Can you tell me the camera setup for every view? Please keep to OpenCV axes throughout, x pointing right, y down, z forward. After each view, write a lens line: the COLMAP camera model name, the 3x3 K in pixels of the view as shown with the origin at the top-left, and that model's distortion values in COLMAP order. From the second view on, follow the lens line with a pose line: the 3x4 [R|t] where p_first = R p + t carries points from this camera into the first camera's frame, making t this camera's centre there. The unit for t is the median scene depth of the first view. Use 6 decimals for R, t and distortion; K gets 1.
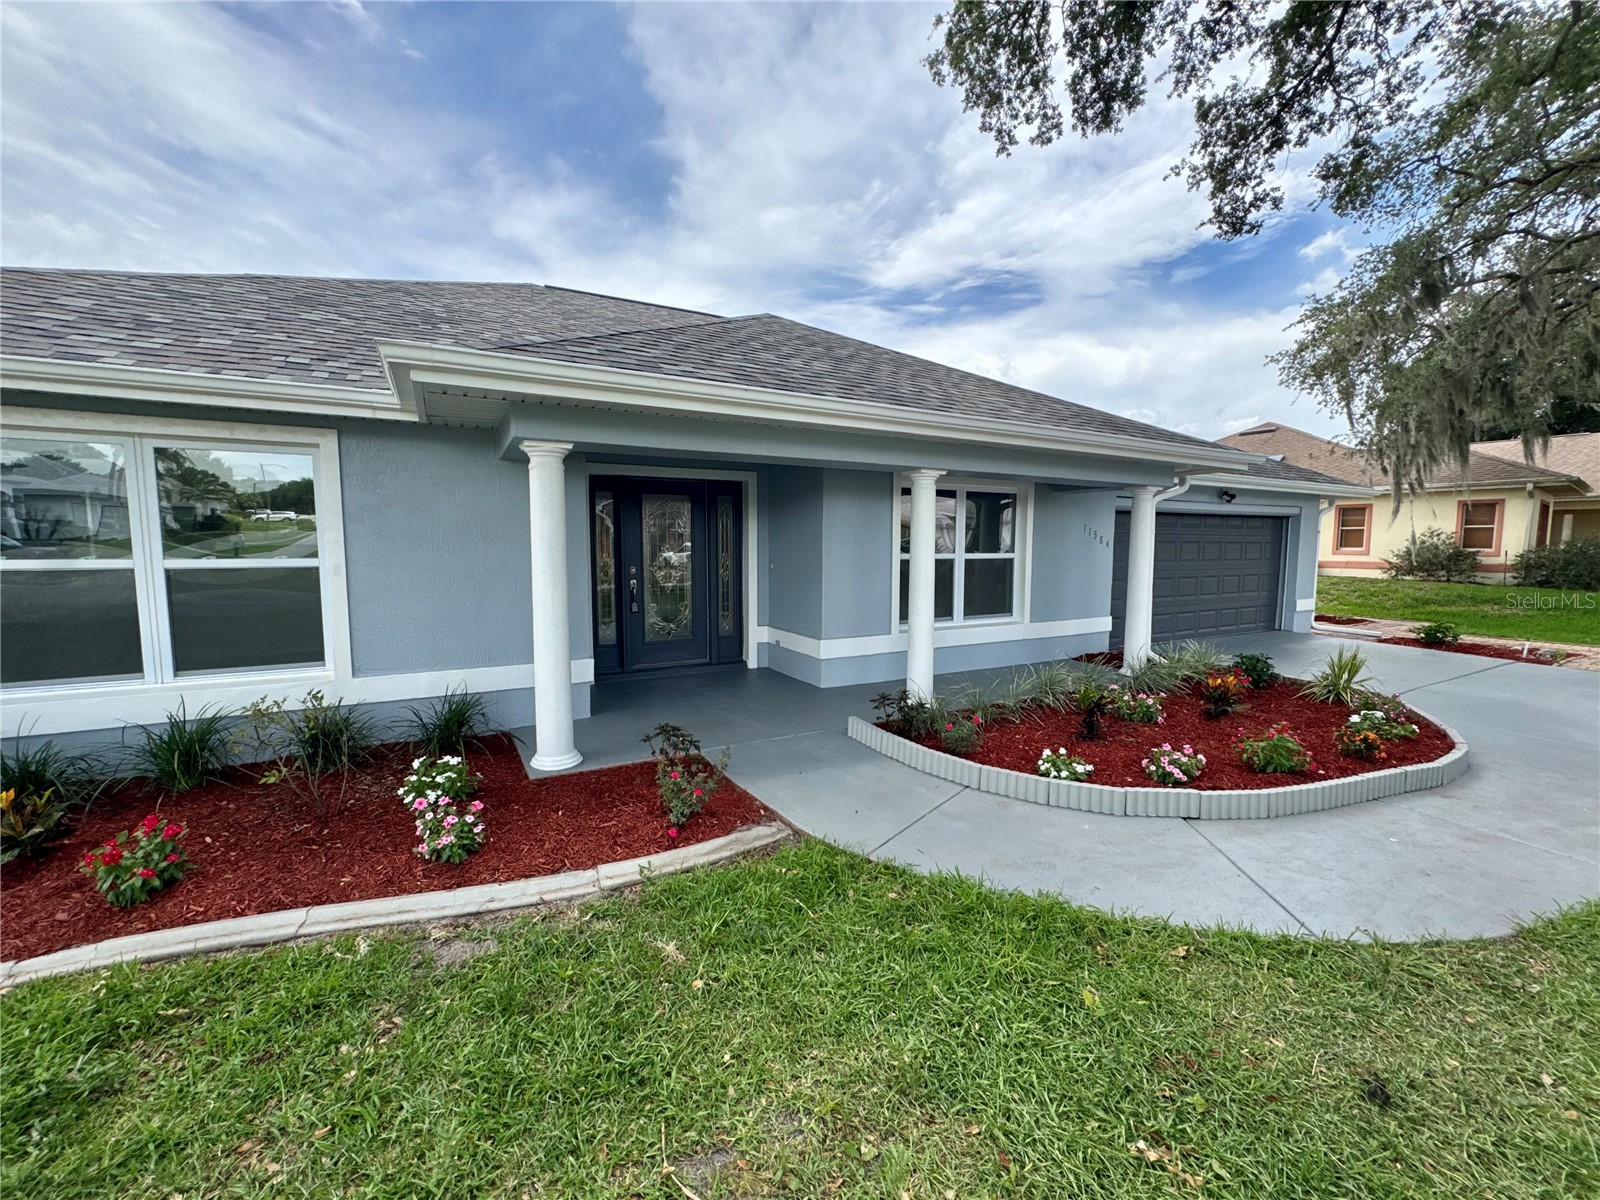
lens RADIAL K [[635.8, 0, 805.5], [0, 635.8, 608.5], [0, 0, 1]] dist [-0.003707, 0.000078]
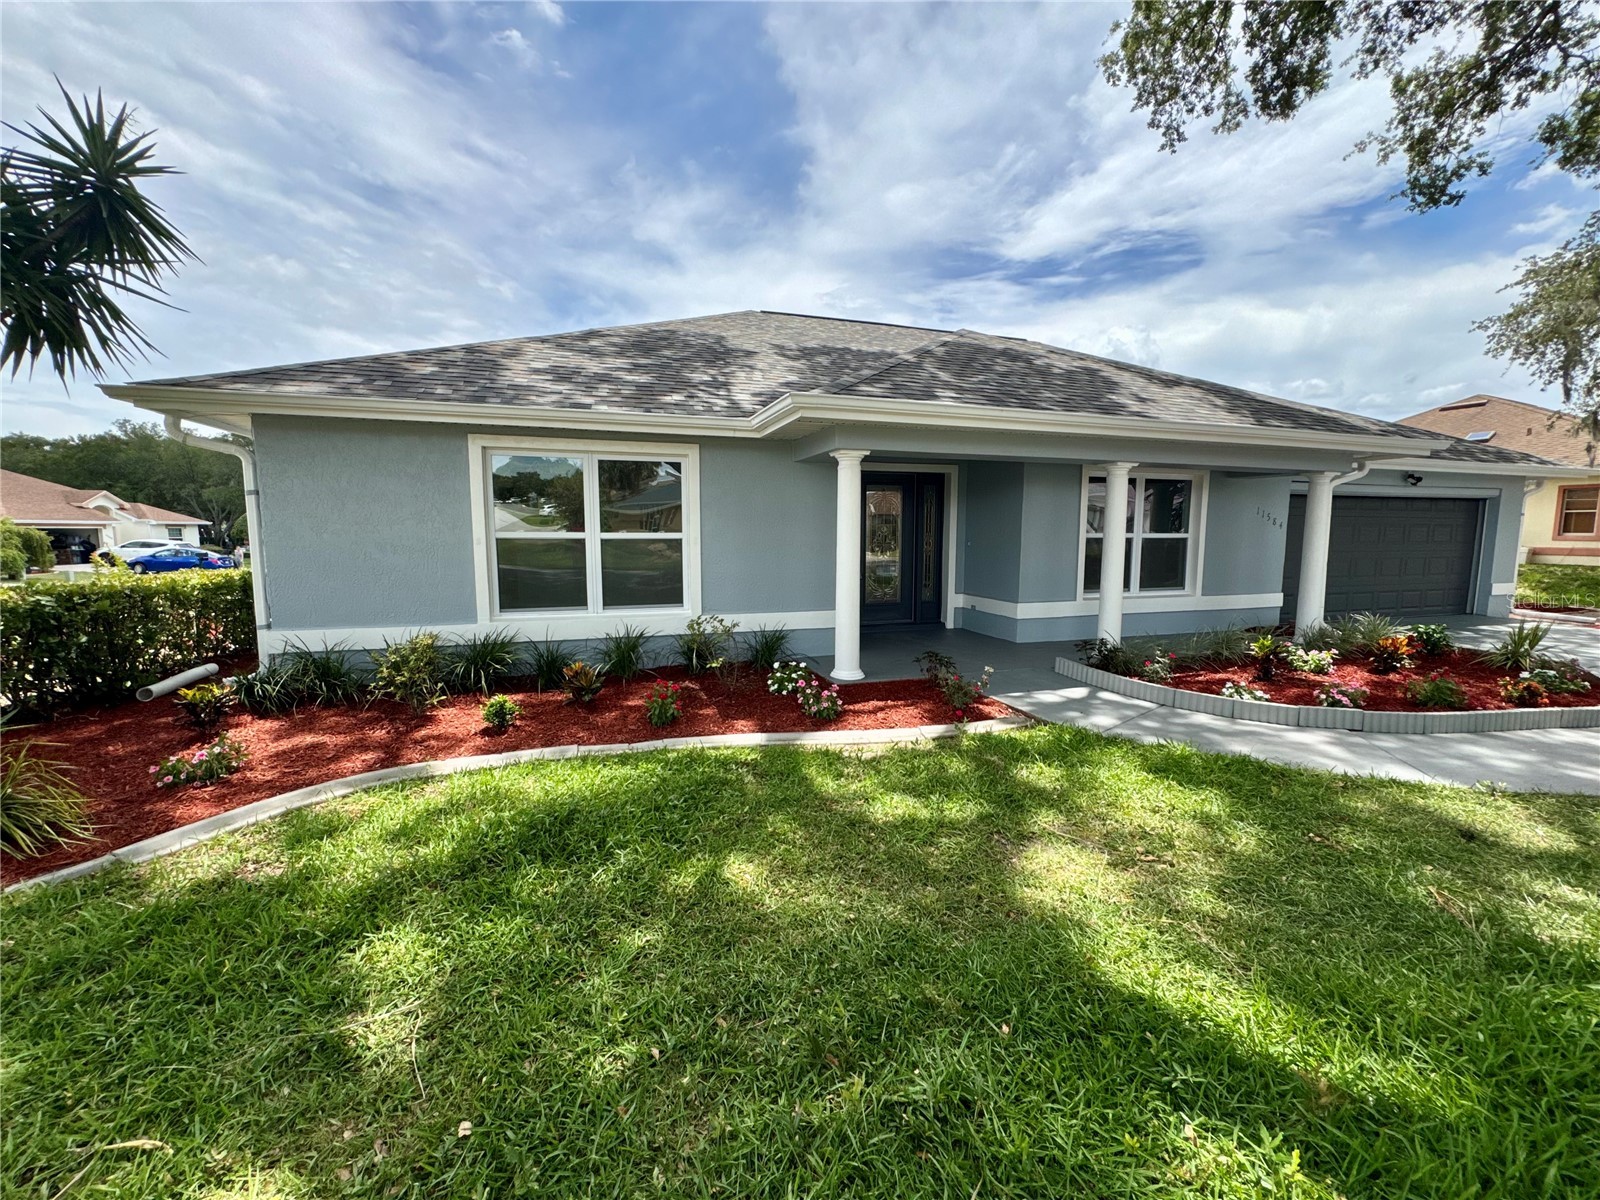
lens RADIAL K [[644.3, 0, 802.4], [0, 644.3, 608.6], [0, 0, 1]] dist [-0.001150, -0.000817]
pose [[0.982863, 0.020945, -0.183145, -0.083602], [-0.018020, 0.999682, 0.017618, 0.024164], [0.183456, -0.014015, 0.982928, -0.156303]]
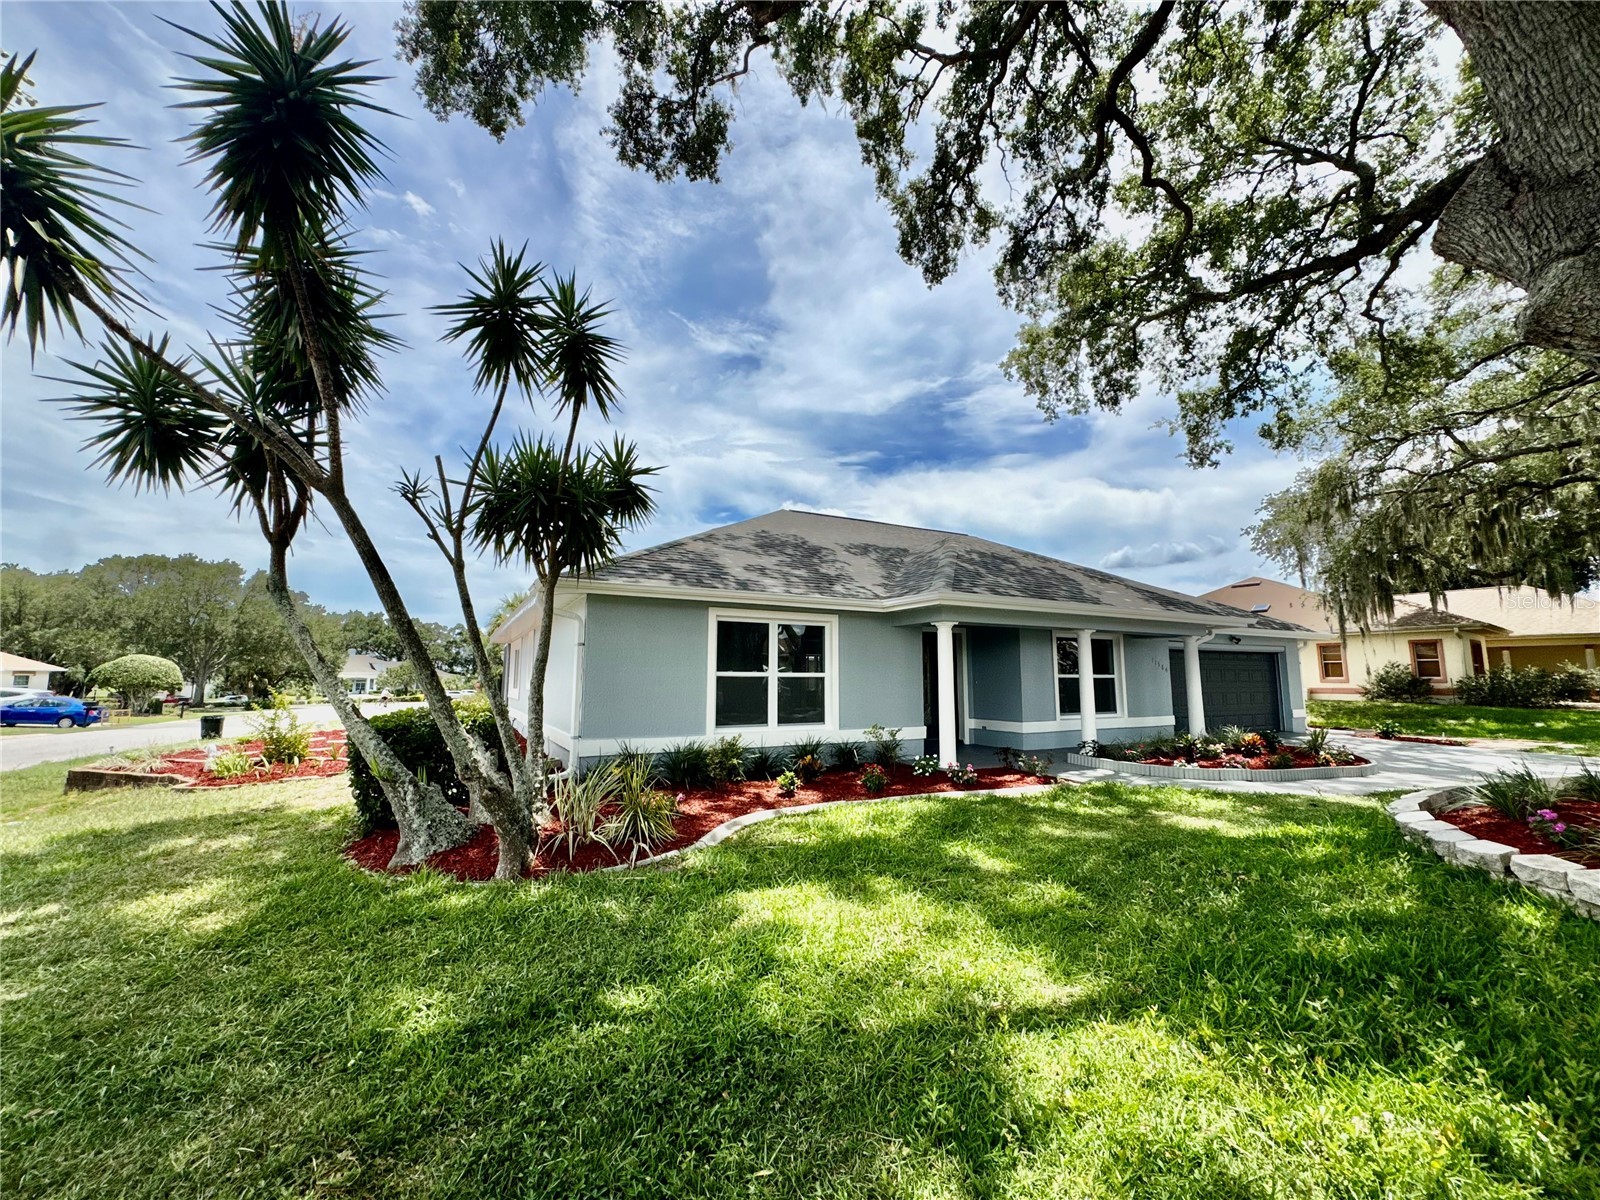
lens RADIAL K [[638.6, 0, 798.8], [0, 638.6, 600.4], [0, 0, 1]] dist [-0.000592, -0.000094]
pose [[0.999997, -0.002419, -0.000323, -0.324525], [0.002284, 0.974221, -0.225585, 0.063851], [0.000860, 0.225583, 0.974223, -0.441367]]
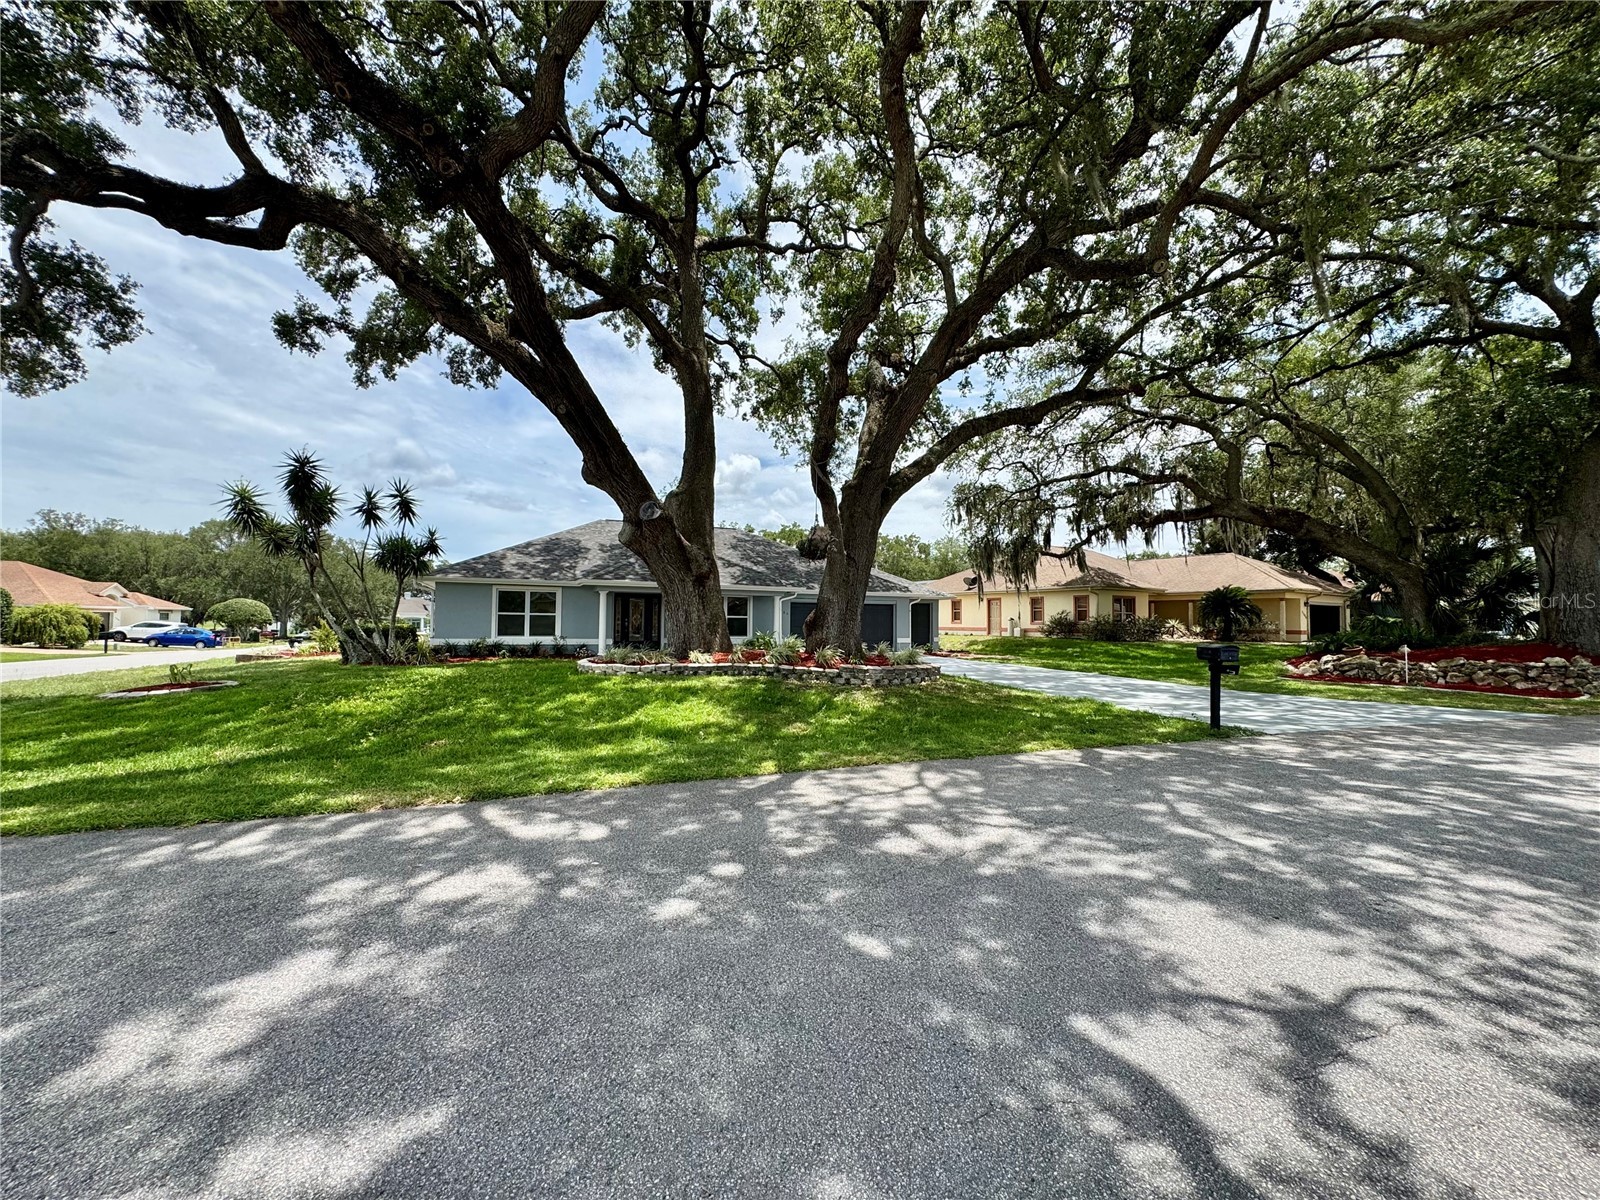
lens RADIAL K [[638.6, 0, 798.8], [0, 638.6, 600.4], [0, 0, 1]] dist [-0.000592, -0.000094]
pose [[0.997616, 0.004020, -0.068886, 0.519704], [-0.013611, 0.990152, -0.139335, 0.175766], [0.067647, 0.139941, 0.987846, -1.368281]]
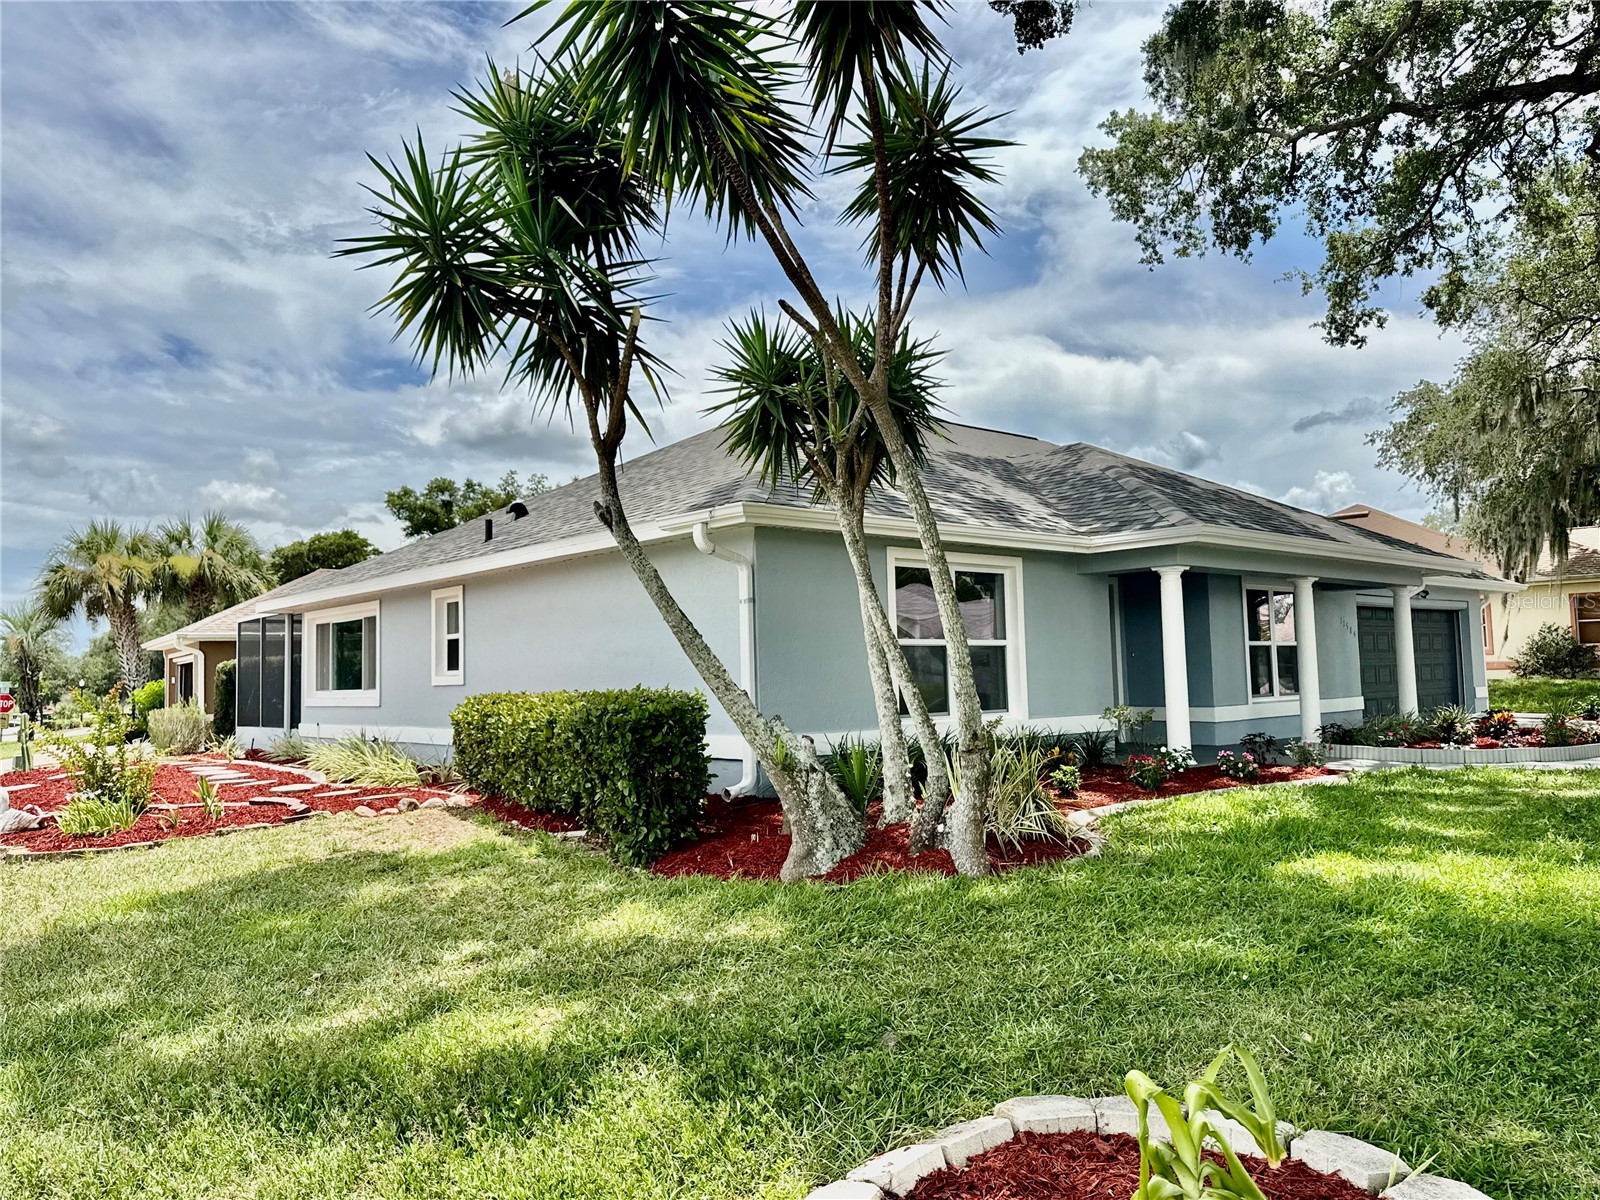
lens RADIAL K [[1134.8, 0, 803.8], [0, 1134.8, 600.4], [0, 0, 1]] dist [0.036059, -0.040814]
pose [[0.972825, -0.013022, 0.231176, -0.705147], [0.052845, 0.984553, -0.166921, 0.095453], [-0.225431, 0.174602, 0.958486, -0.566549]]
